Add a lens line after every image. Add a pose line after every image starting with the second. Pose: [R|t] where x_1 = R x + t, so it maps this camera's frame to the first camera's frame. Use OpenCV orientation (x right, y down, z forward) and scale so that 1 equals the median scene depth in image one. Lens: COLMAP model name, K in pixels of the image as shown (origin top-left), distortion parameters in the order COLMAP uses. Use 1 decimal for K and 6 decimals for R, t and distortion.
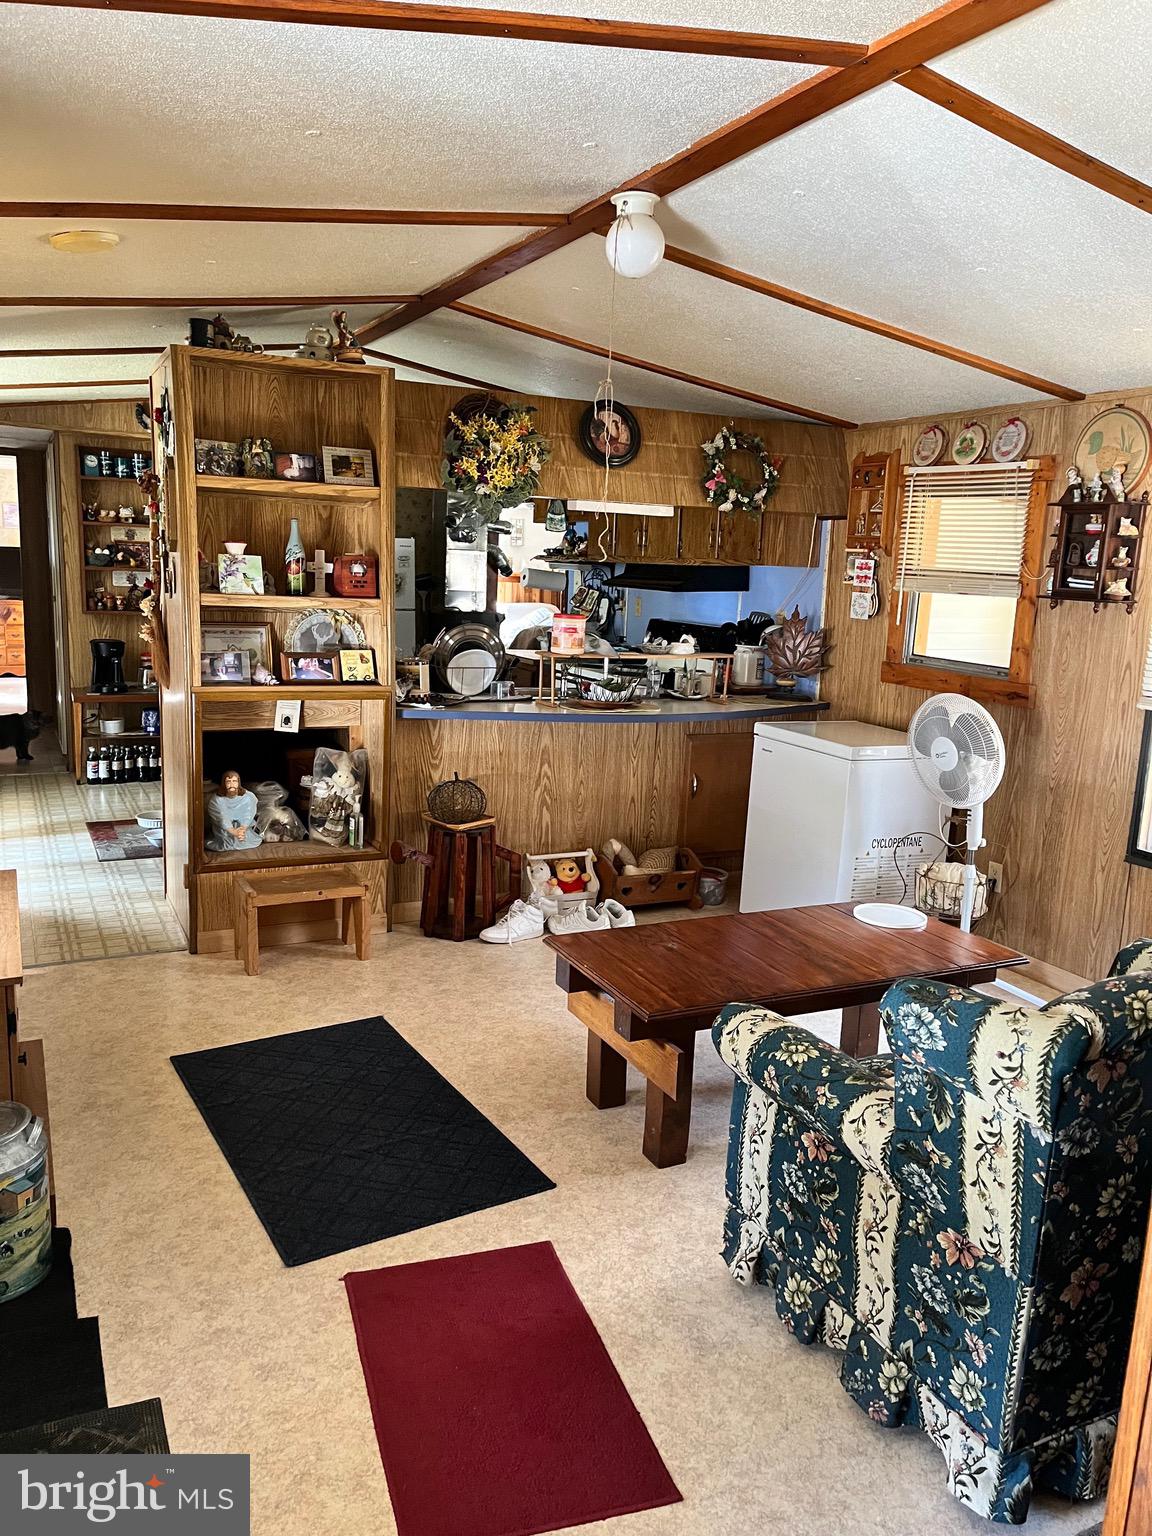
lens RADIAL K [[1162.4, 0, 584.8], [0, 1162.4, 761.9], [0, 0, 1]] dist [0.066380, -0.082277]
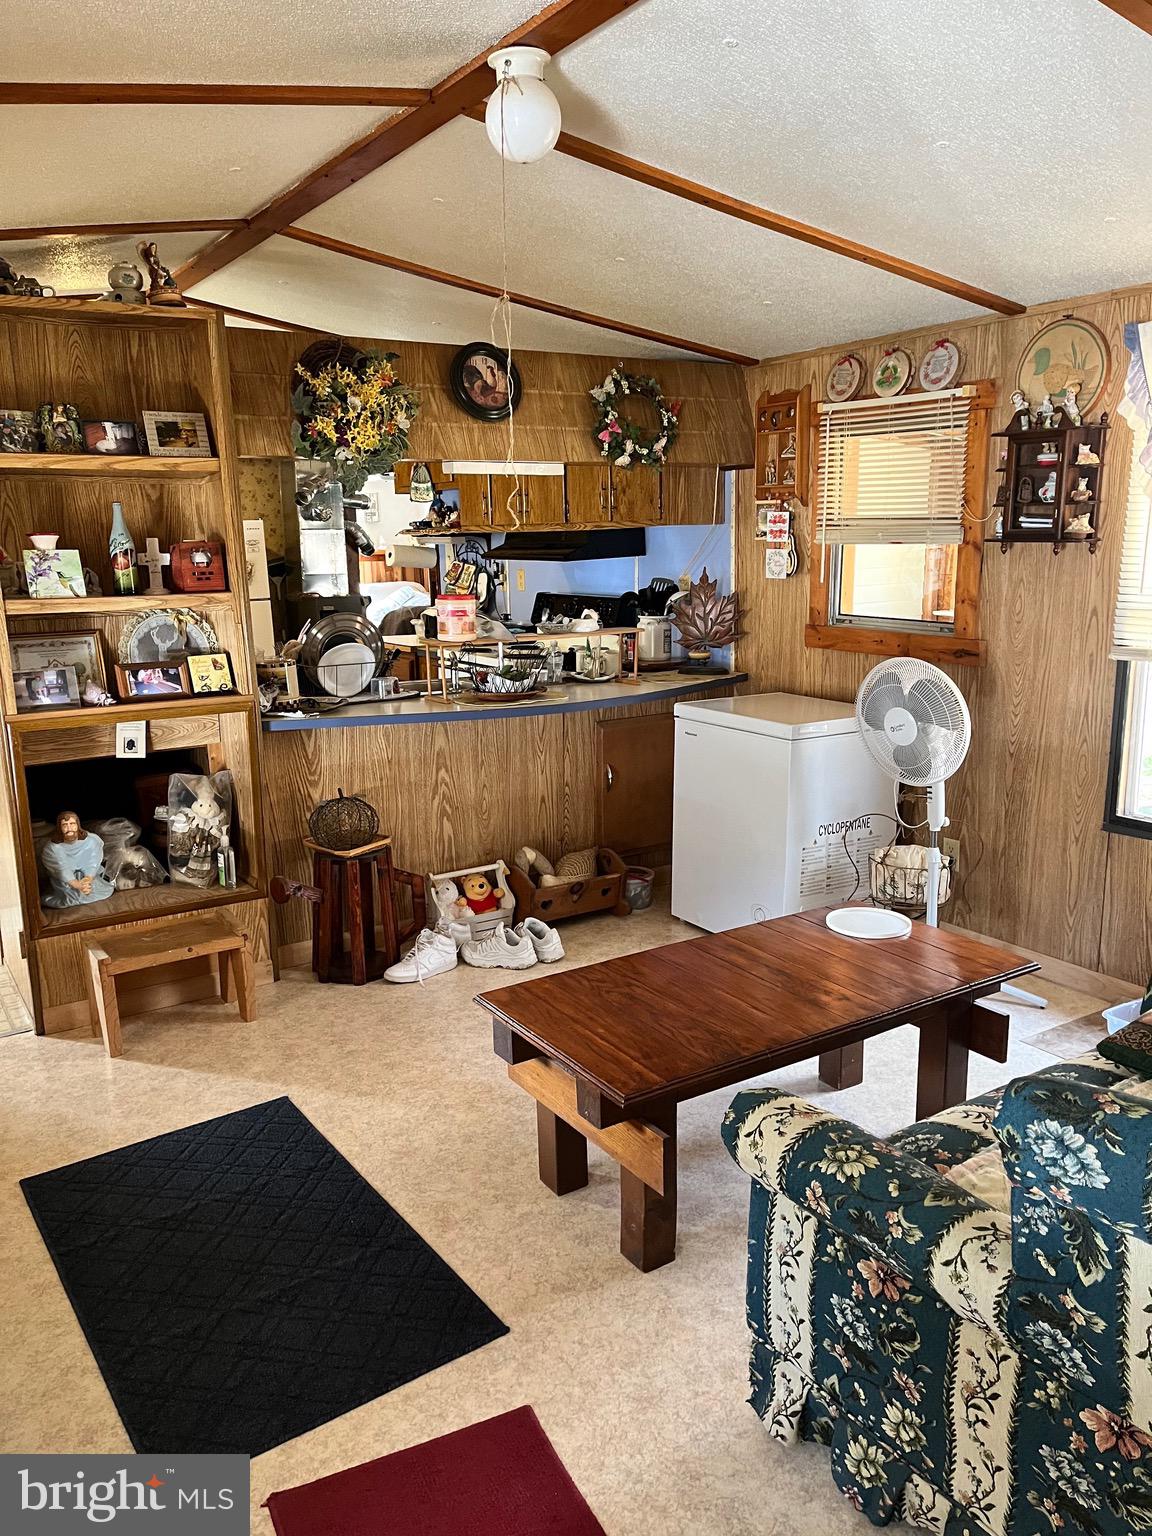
lens RADIAL K [[1162.4, 0, 569.3], [0, 1162.4, 777.8], [0, 0, 1]] dist [0.066380, -0.082277]
pose [[0.992110, -0.082255, 0.094617, -0.025268], [0.078656, 0.996051, 0.041170, -0.022855], [-0.097630, -0.033403, 0.994662, 0.138233]]
